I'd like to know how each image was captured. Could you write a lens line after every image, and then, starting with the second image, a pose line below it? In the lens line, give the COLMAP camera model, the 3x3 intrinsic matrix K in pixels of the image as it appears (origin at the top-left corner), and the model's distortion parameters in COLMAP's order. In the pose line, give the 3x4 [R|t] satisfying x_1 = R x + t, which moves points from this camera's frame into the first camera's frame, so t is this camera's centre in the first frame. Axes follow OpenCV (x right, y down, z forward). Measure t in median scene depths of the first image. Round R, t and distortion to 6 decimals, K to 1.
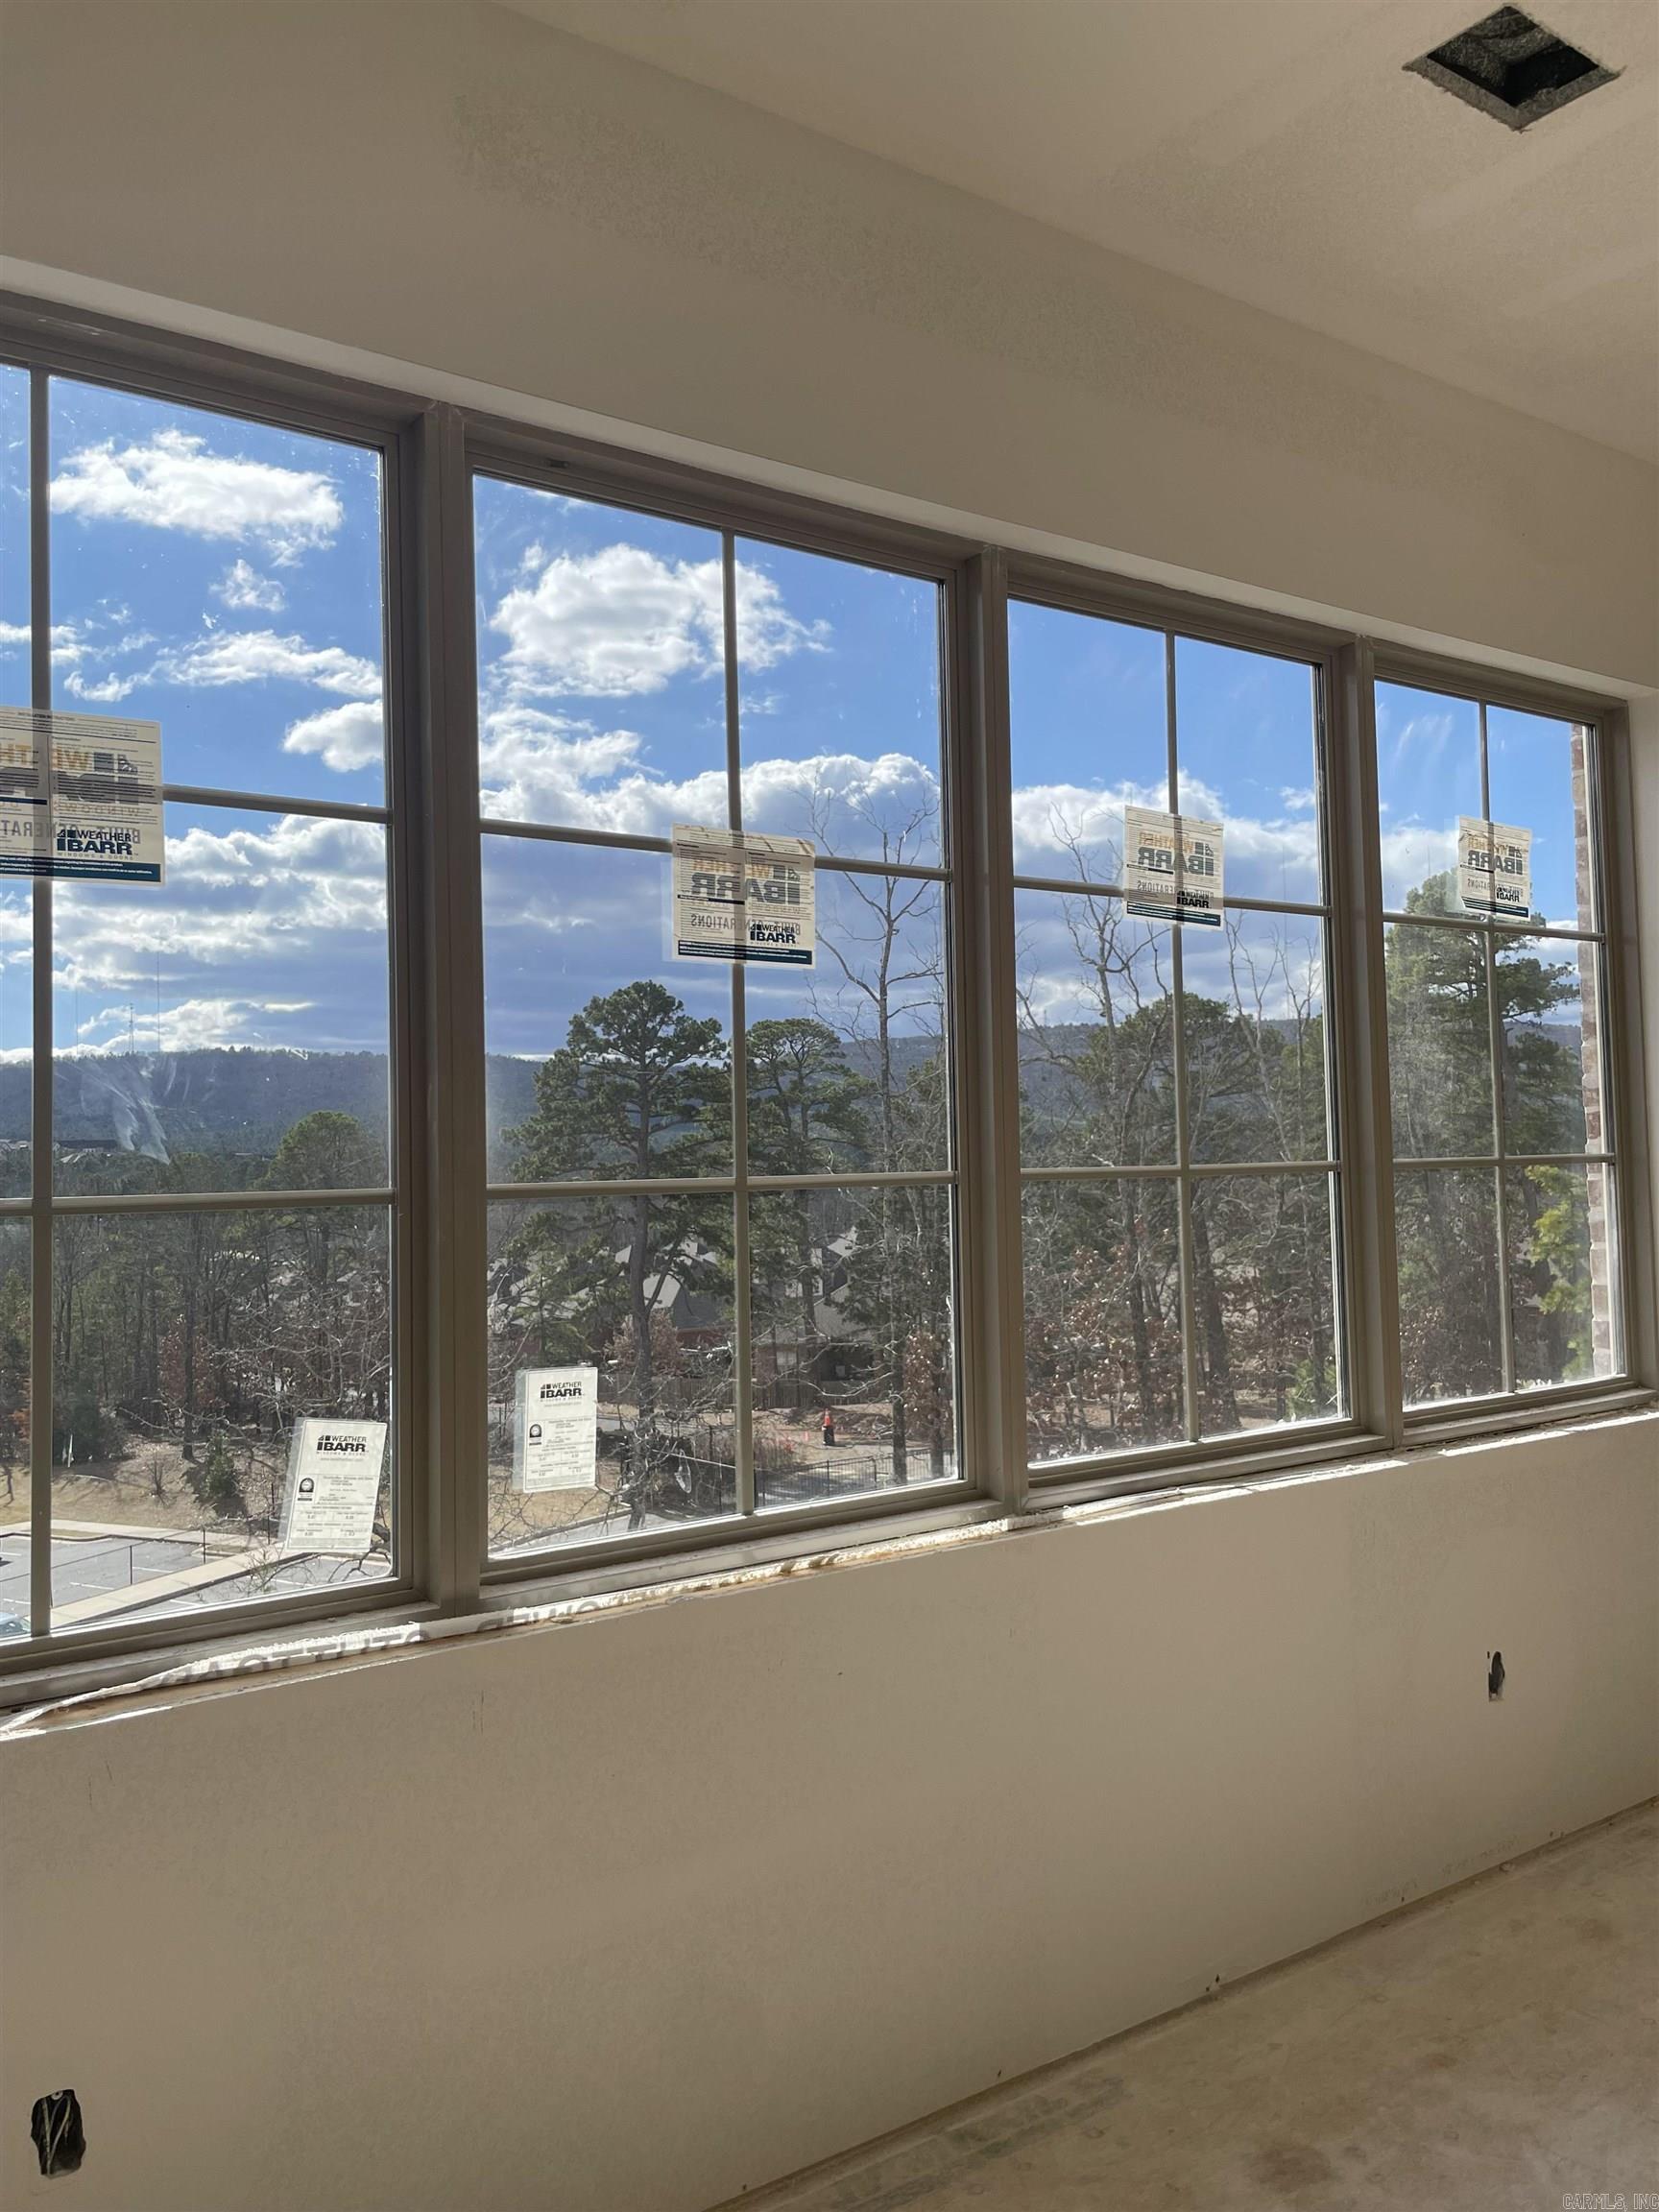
lens RADIAL K [[1524.4, 0, 829.5], [0, 1524.4, 1106.0], [0, 0, 1]] dist [0.121796, -0.108435]
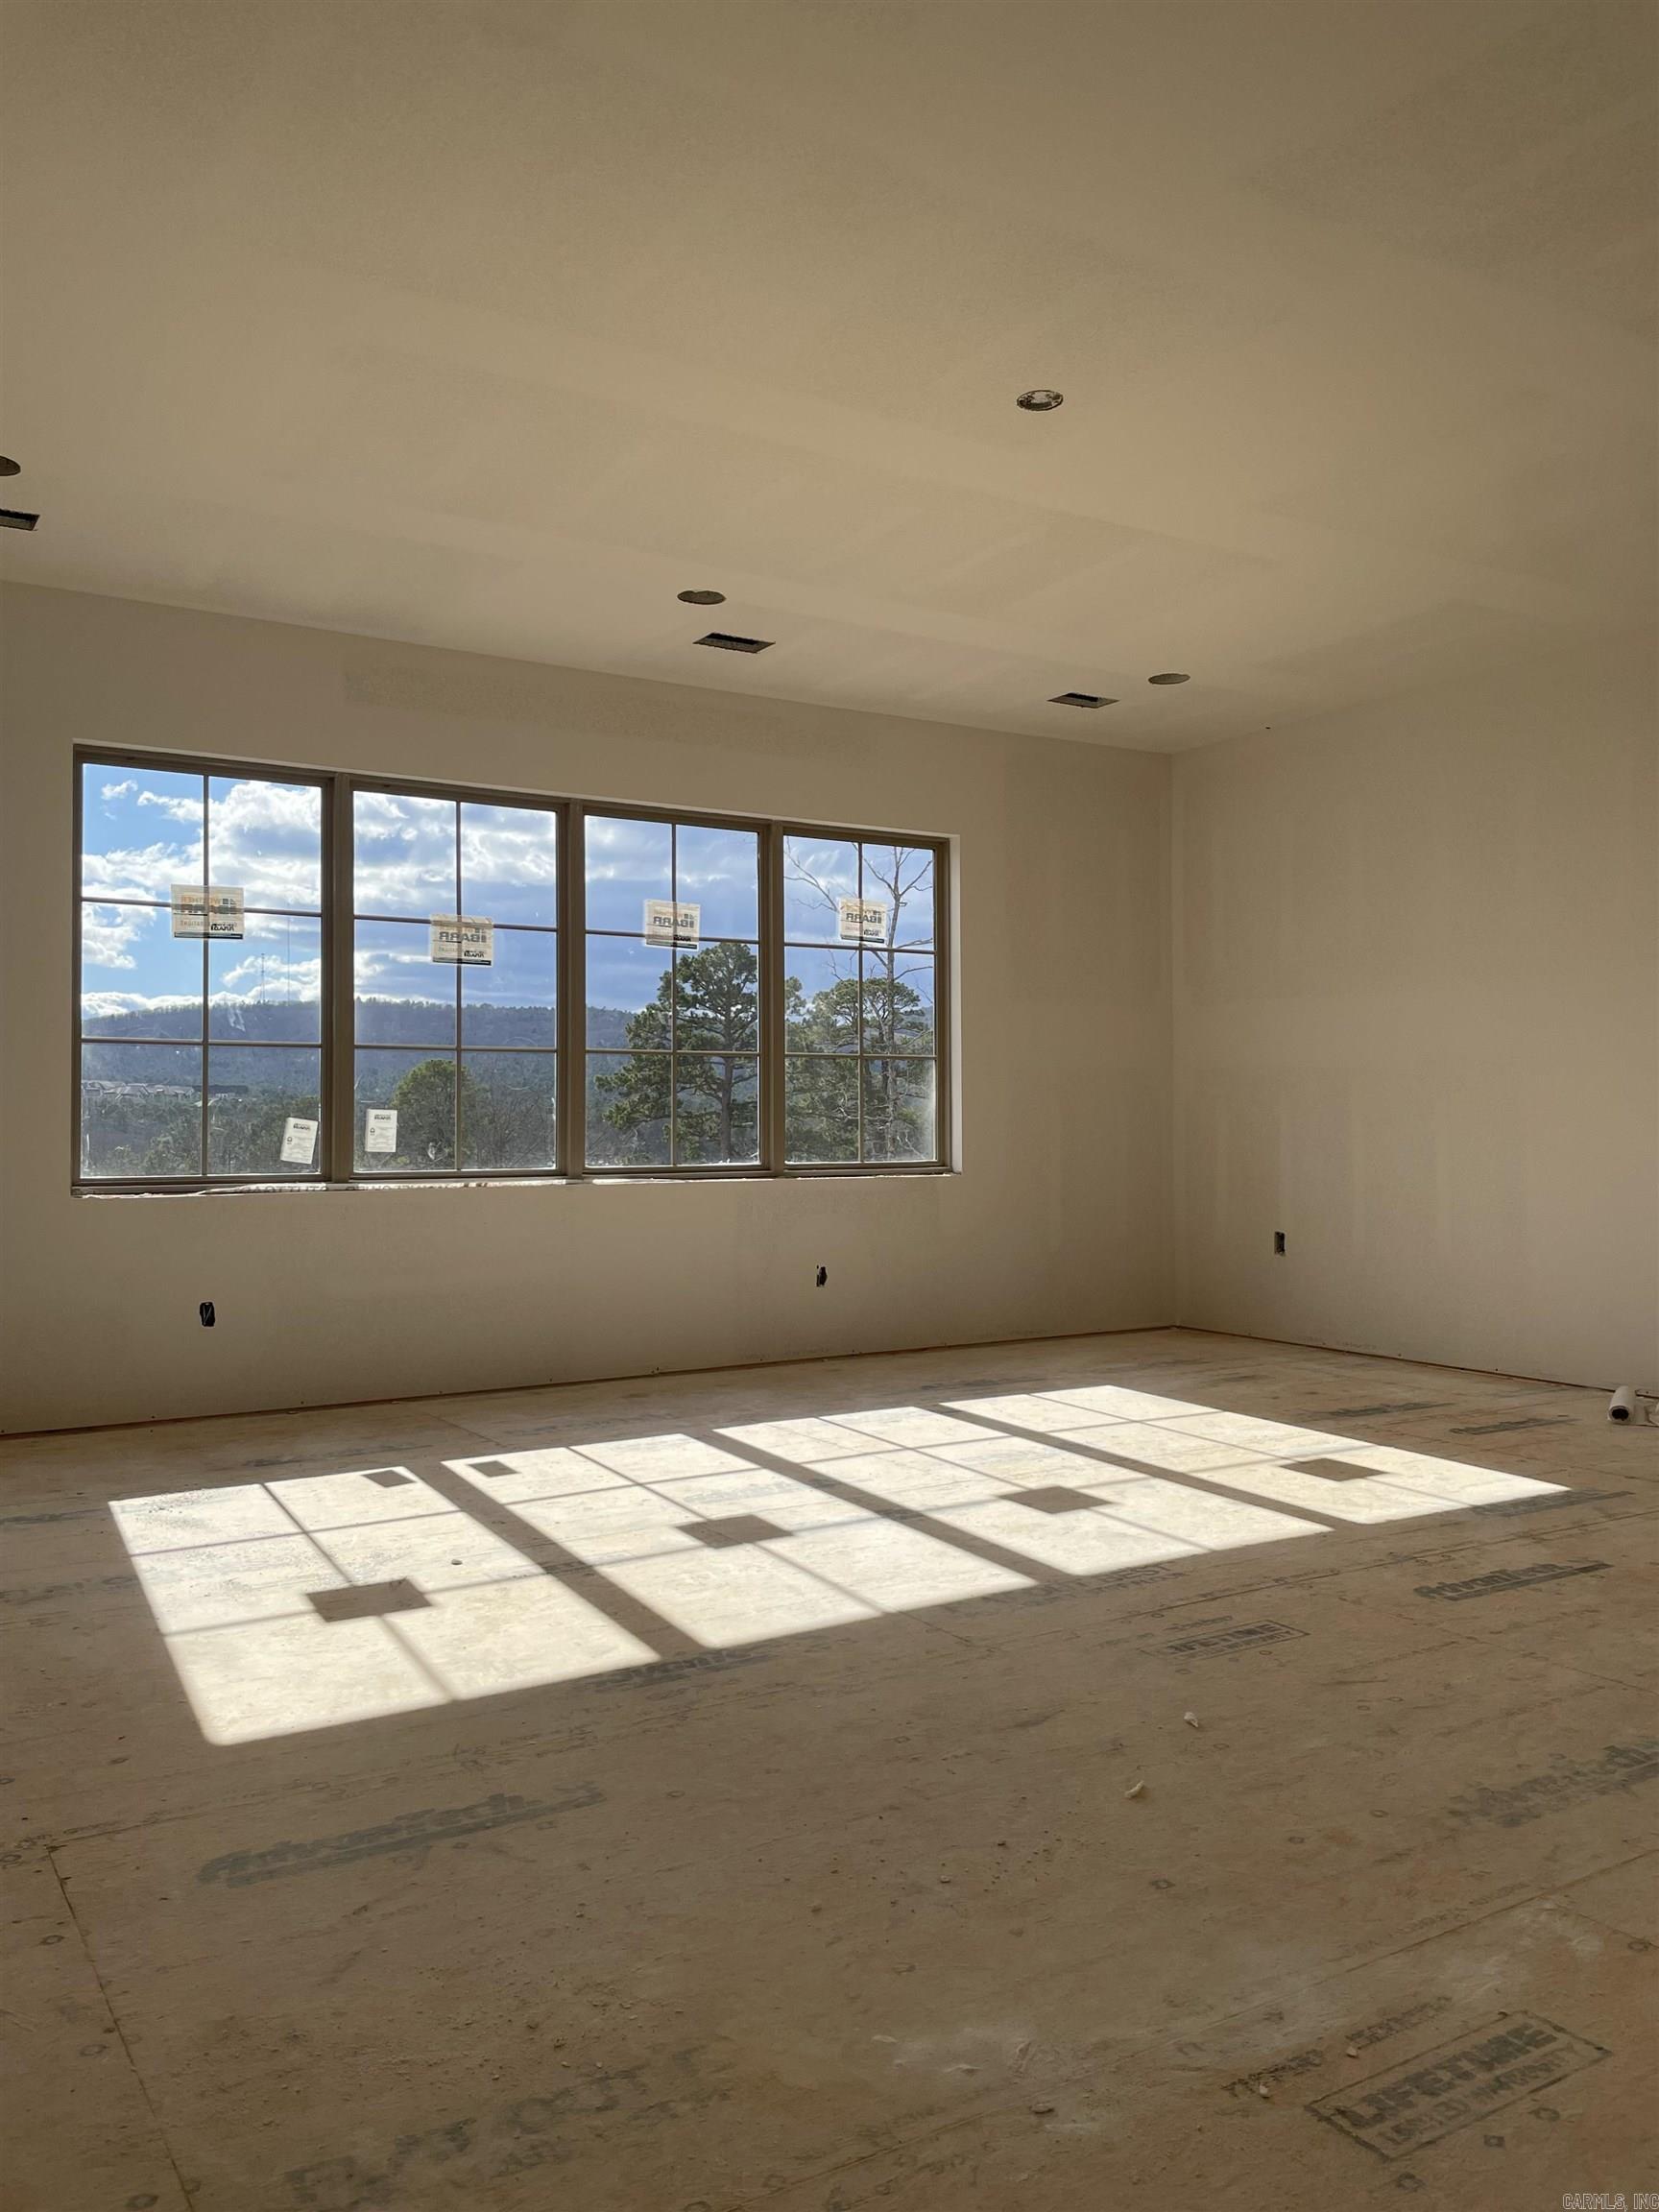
lens RADIAL K [[1524.4, 0, 829.5], [0, 1524.4, 1106.0], [0, 0, 1]] dist [0.121796, -0.108435]
pose [[0.997013, 0.019028, -0.074855, 0.645139], [-0.016977, 0.999465, 0.027941, 0.053301], [0.075346, -0.026587, 0.996803, -1.324760]]
